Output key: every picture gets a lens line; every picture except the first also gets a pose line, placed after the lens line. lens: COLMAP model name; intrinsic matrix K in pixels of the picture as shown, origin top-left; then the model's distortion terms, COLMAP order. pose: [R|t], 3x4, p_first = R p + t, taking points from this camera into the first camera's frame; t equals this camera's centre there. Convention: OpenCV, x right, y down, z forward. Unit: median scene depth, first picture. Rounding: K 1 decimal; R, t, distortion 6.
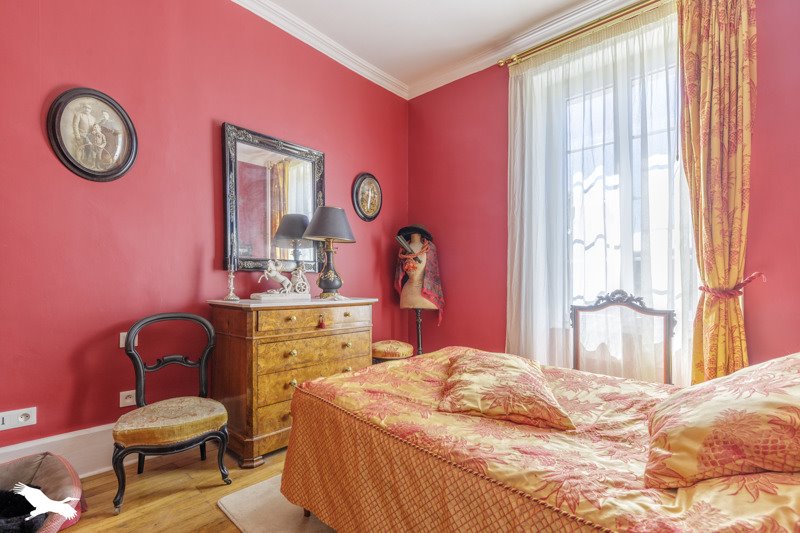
lens RADIAL K [[365.7, 0, 400.6], [0, 365.7, 296.9], [0, 0, 1]] dist [0.000498, -0.000159]
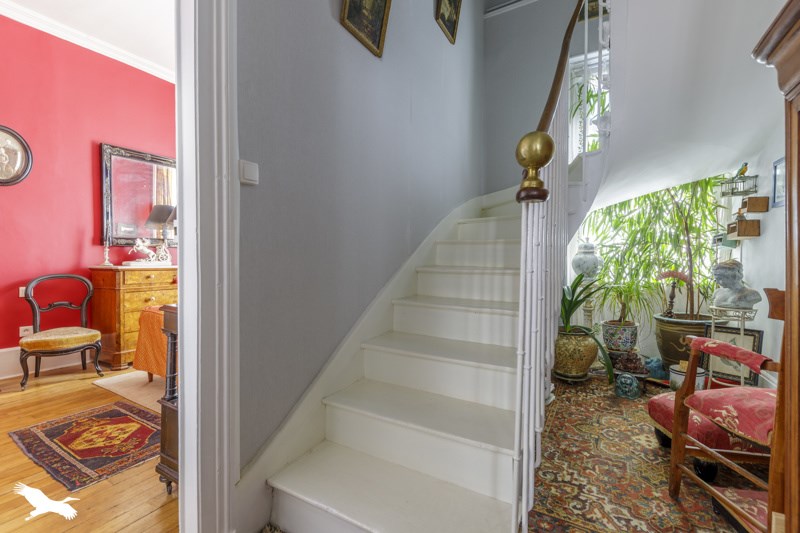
lens RADIAL K [[365.6, 0, 400.0], [0, 365.6, 266.5], [0, 0, 1]] dist [-0.002074, -0.000786]
pose [[0.978790, -0.017374, 0.204129, 0.409103], [0.022598, 0.999473, -0.023287, 0.076489], [-0.203617, 0.027406, 0.978667, -0.703208]]
